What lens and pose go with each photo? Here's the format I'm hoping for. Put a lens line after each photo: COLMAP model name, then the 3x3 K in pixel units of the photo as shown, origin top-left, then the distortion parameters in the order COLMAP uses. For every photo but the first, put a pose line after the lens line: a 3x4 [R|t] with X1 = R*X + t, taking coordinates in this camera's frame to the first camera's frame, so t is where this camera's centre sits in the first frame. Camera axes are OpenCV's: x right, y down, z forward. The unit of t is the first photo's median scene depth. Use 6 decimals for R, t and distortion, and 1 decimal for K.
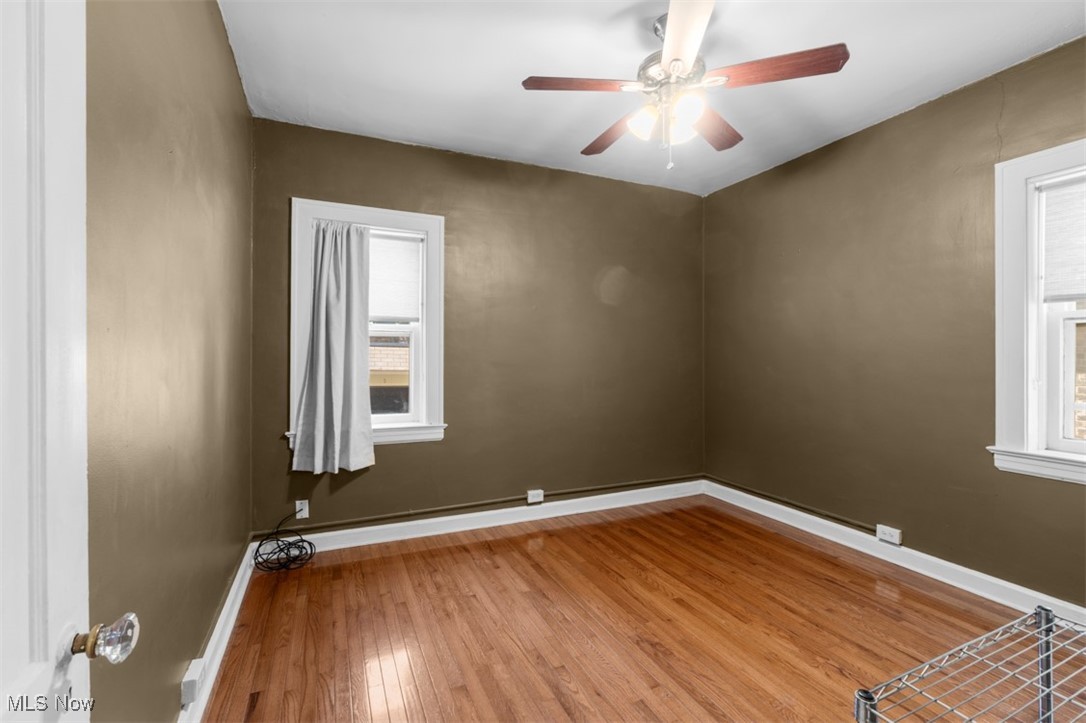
lens RADIAL K [[478.5, 0, 540.0], [0, 478.5, 359.2], [0, 0, 1]] dist [-0.003437, -0.001040]
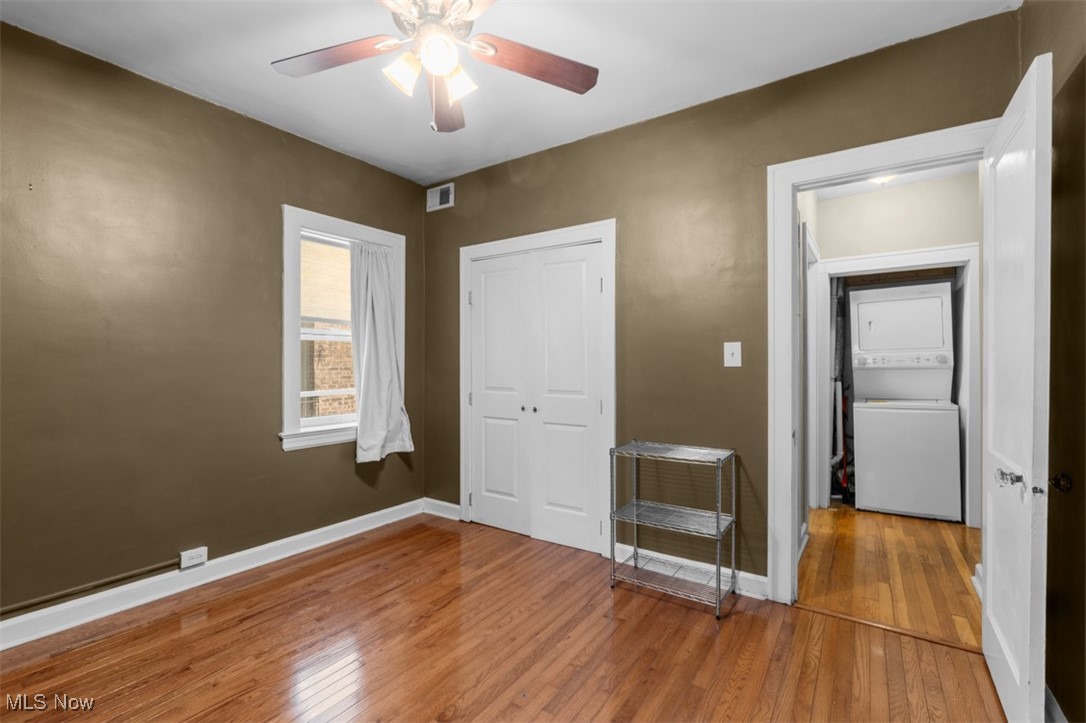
lens RADIAL K [[478.5, 0, 538.2], [0, 478.5, 359.5], [0, 0, 1]] dist [-0.003437, -0.001040]
pose [[-0.505747, -0.002583, 0.862678, -0.457258], [0.004835, 0.999971, 0.005828, -0.010758], [-0.862668, 0.007118, -0.505720, 1.090532]]
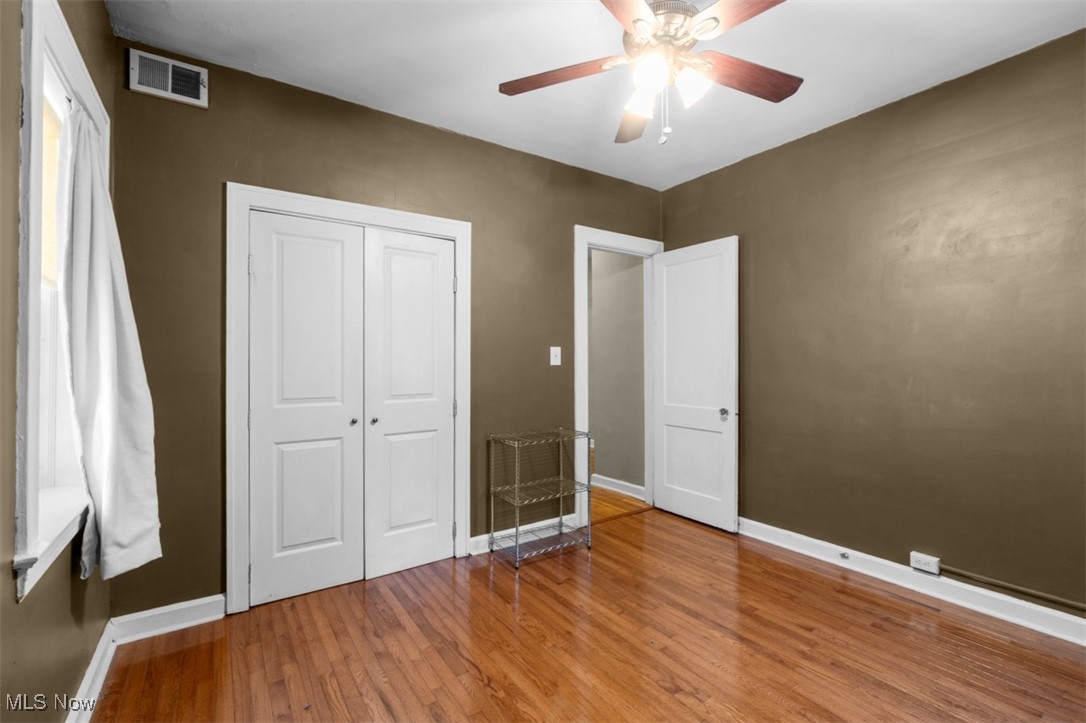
lens RADIAL K [[478.5, 0, 526.7], [0, 478.5, 355.2], [0, 0, 1]] dist [-0.003437, -0.001040]
pose [[-0.989232, -0.006357, -0.146219, 0.559202], [-0.006079, 0.999979, -0.002350, -0.012476], [0.146231, -0.001436, -0.989249, 1.581098]]
